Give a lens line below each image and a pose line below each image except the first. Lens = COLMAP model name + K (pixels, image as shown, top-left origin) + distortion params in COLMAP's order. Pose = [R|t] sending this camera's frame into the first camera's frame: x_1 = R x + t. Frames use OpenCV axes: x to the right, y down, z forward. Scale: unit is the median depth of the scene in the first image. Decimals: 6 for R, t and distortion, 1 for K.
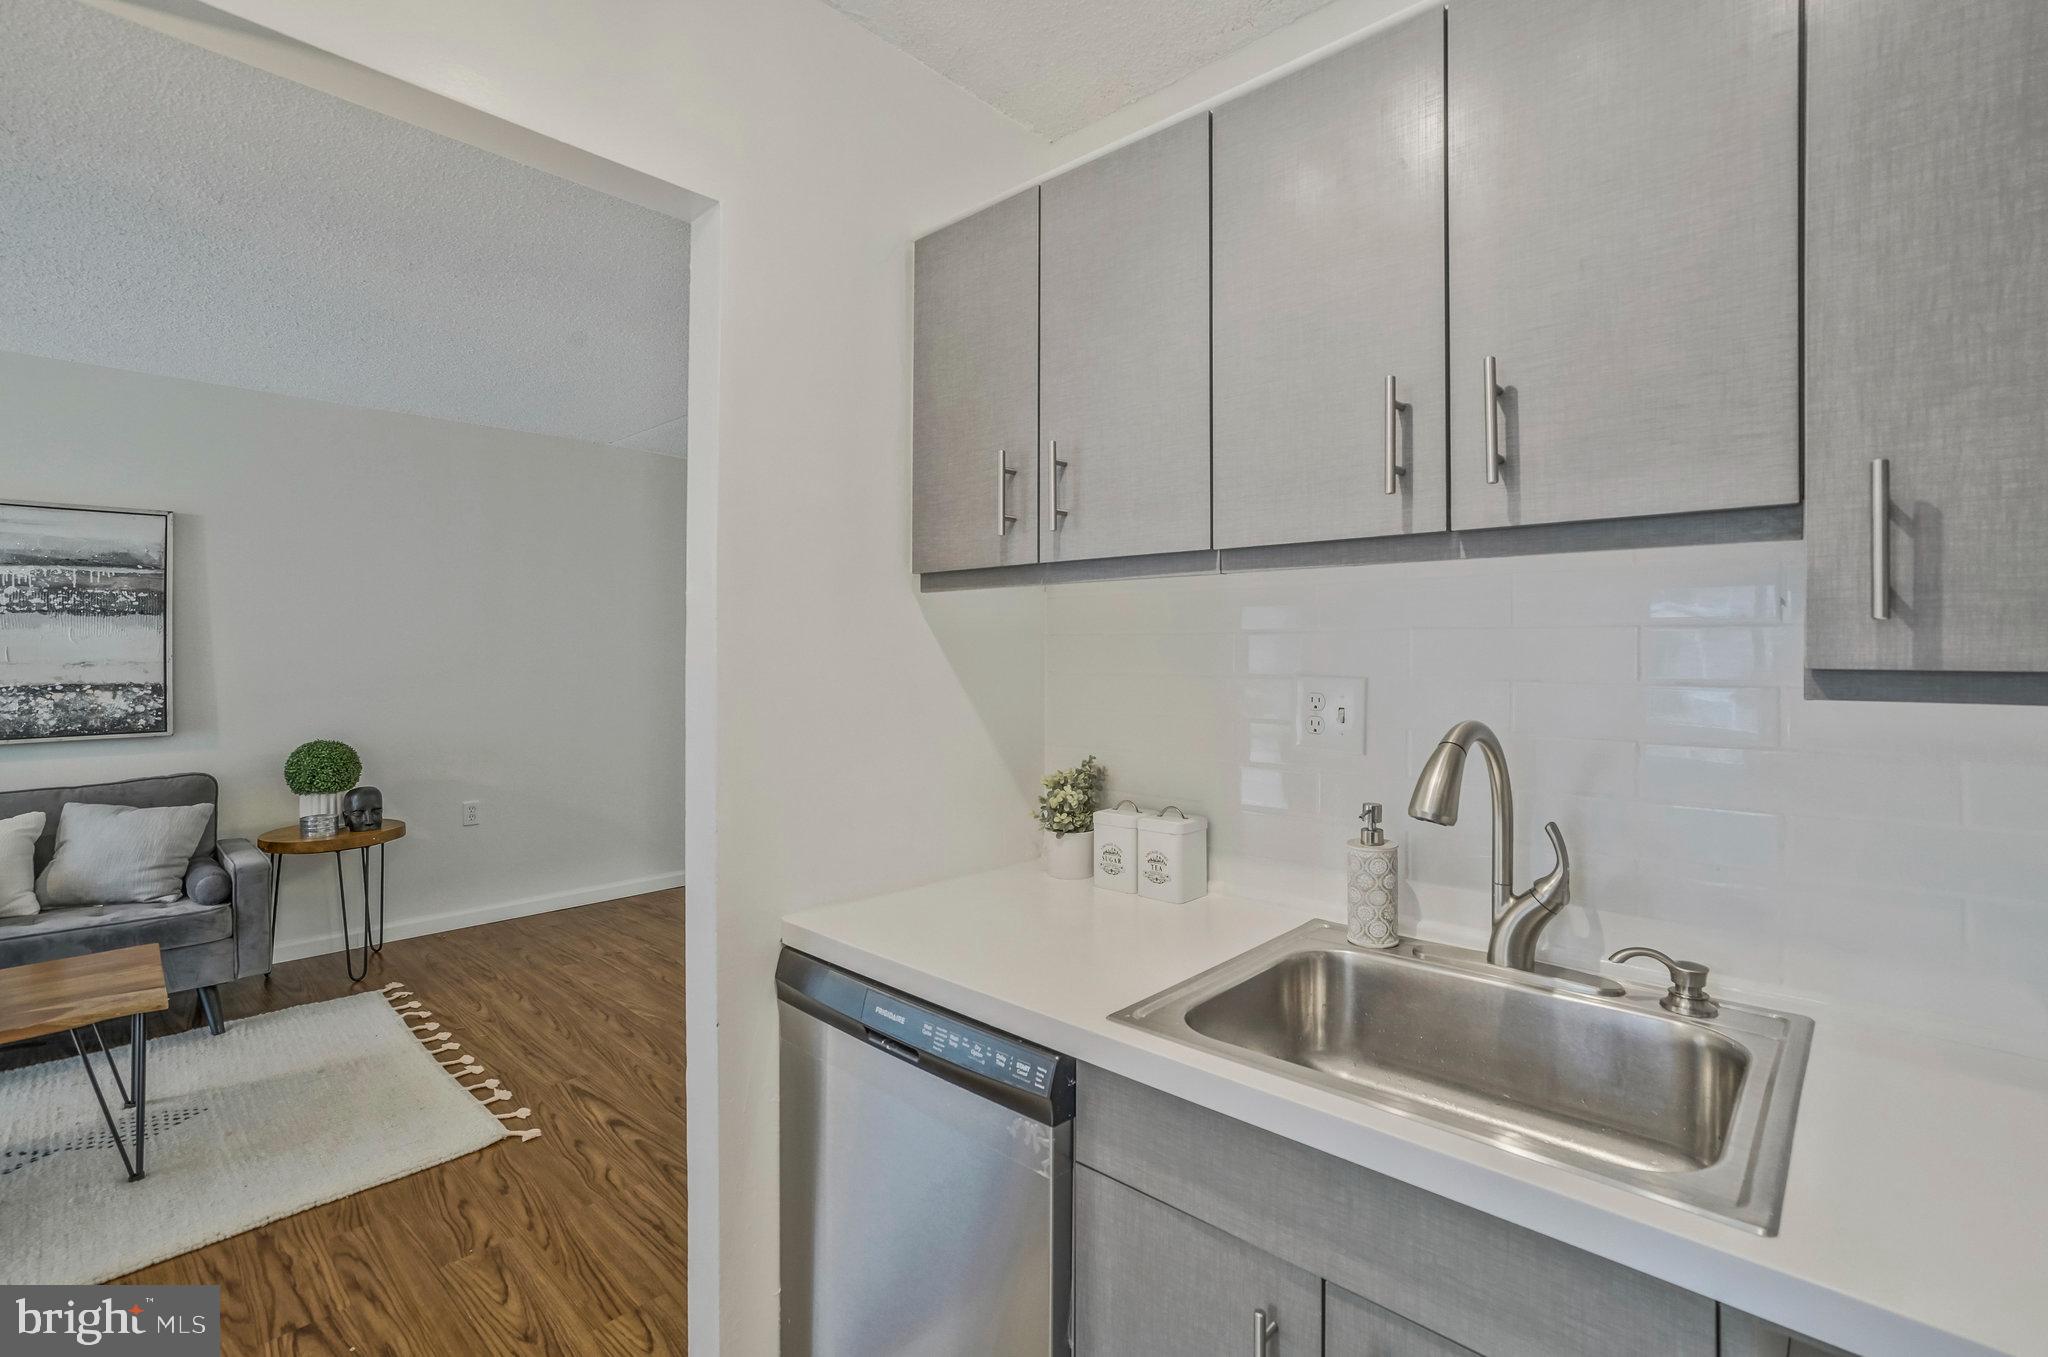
lens RADIAL K [[933.6, 0, 1035.2], [0, 933.6, 651.8], [0, 0, 1]] dist [-0.021105, 0.012517]
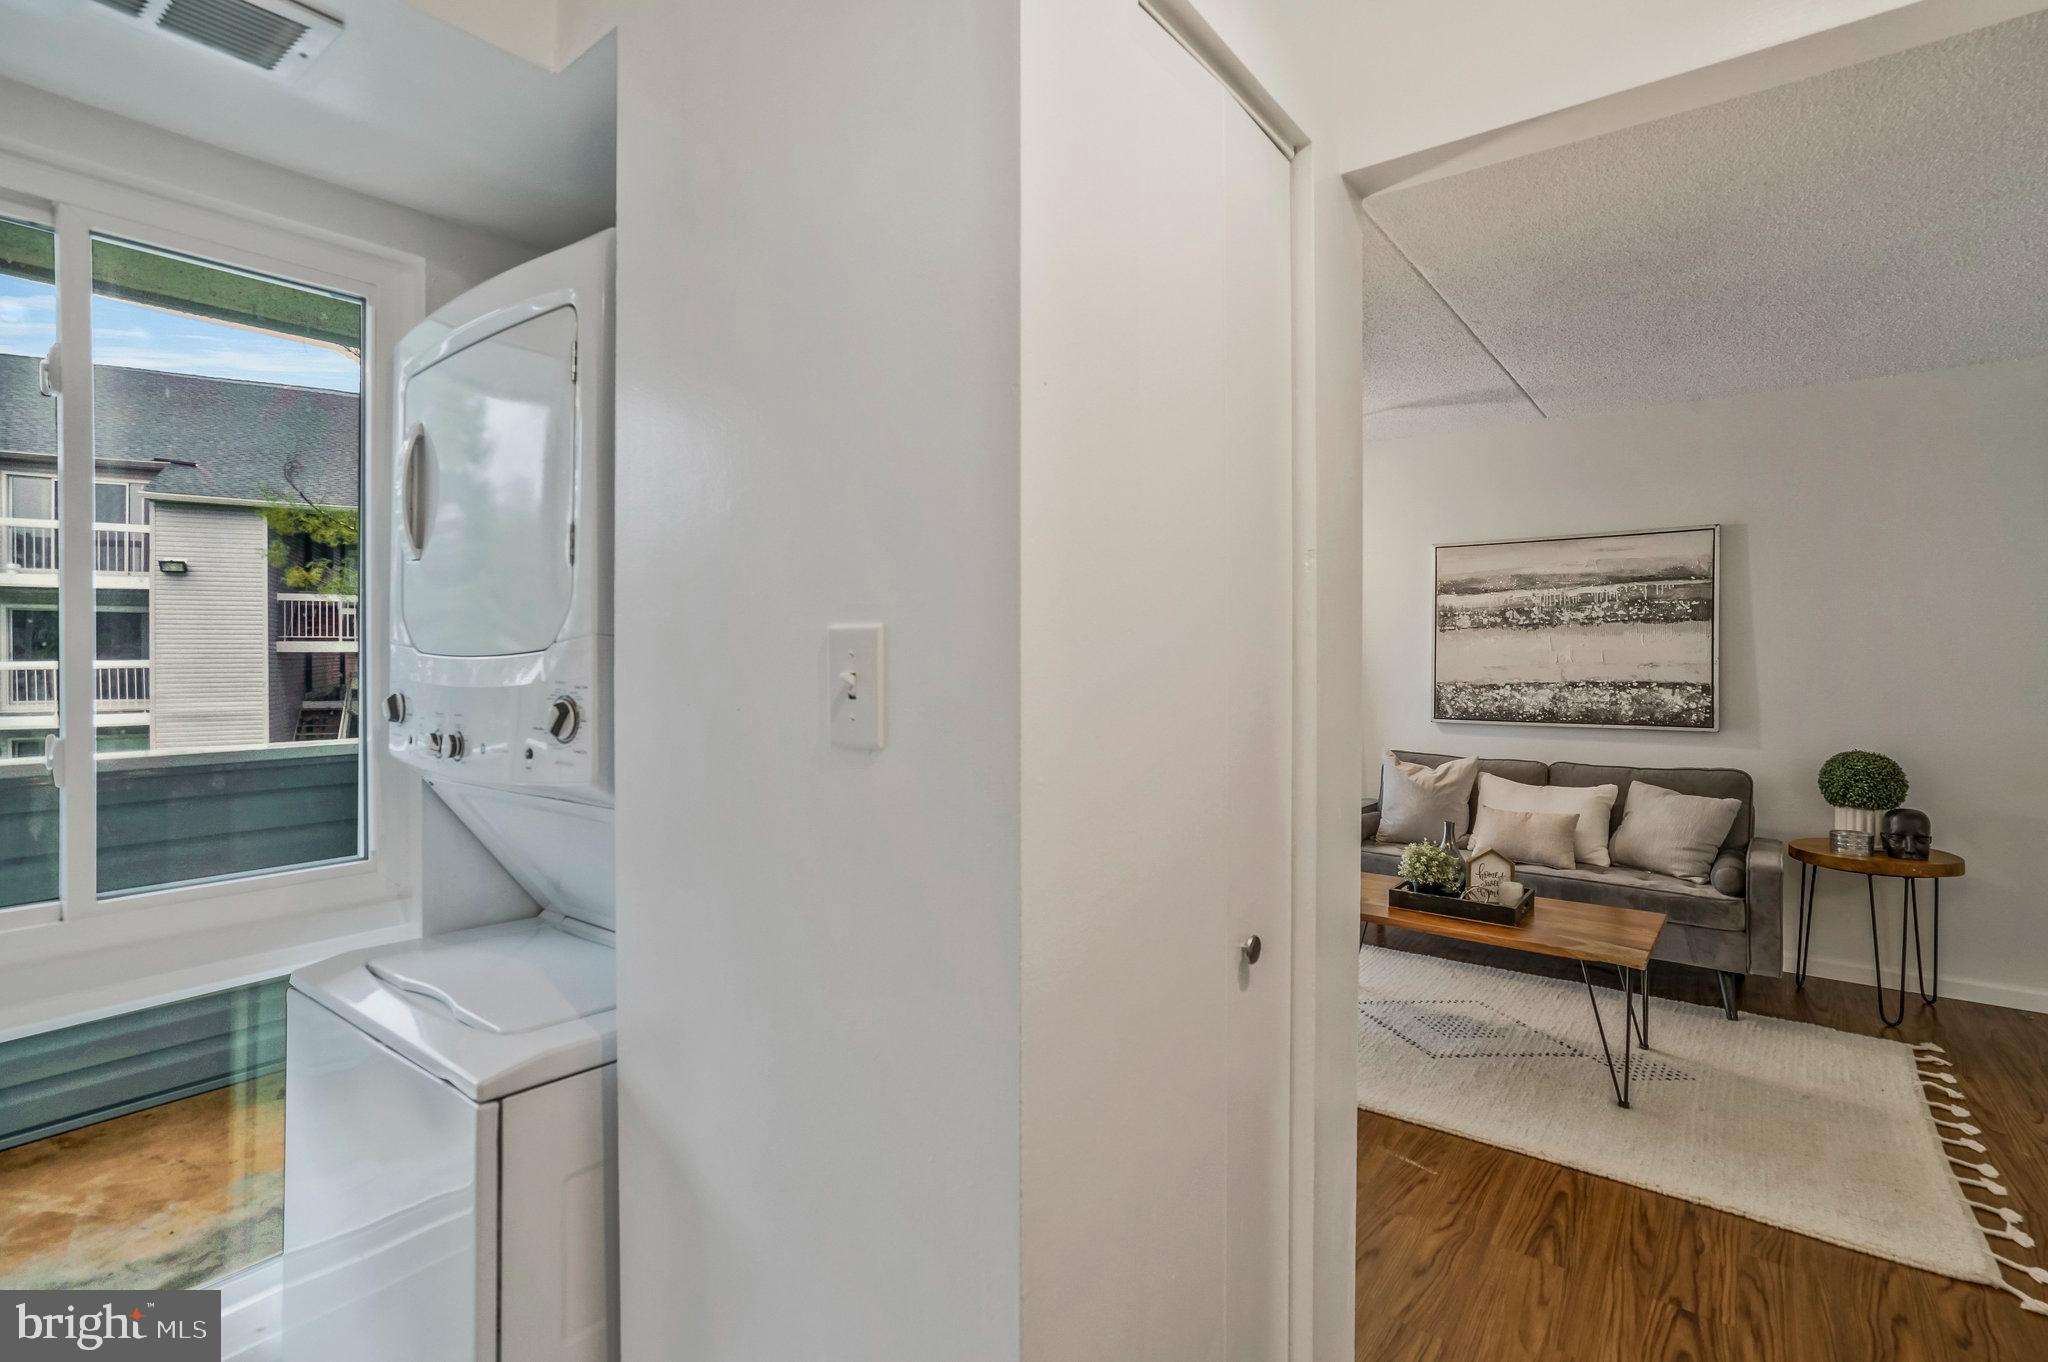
lens RADIAL K [[962.8, 0, 1006.9], [0, 962.8, 660.0], [0, 0, 1]] dist [-0.042300, 0.017567]
pose [[0.089771, 0.008028, -0.995930, 0.148514], [-0.001405, 0.999968, 0.007934, -0.001811], [0.995961, 0.000687, 0.089779, 0.128182]]
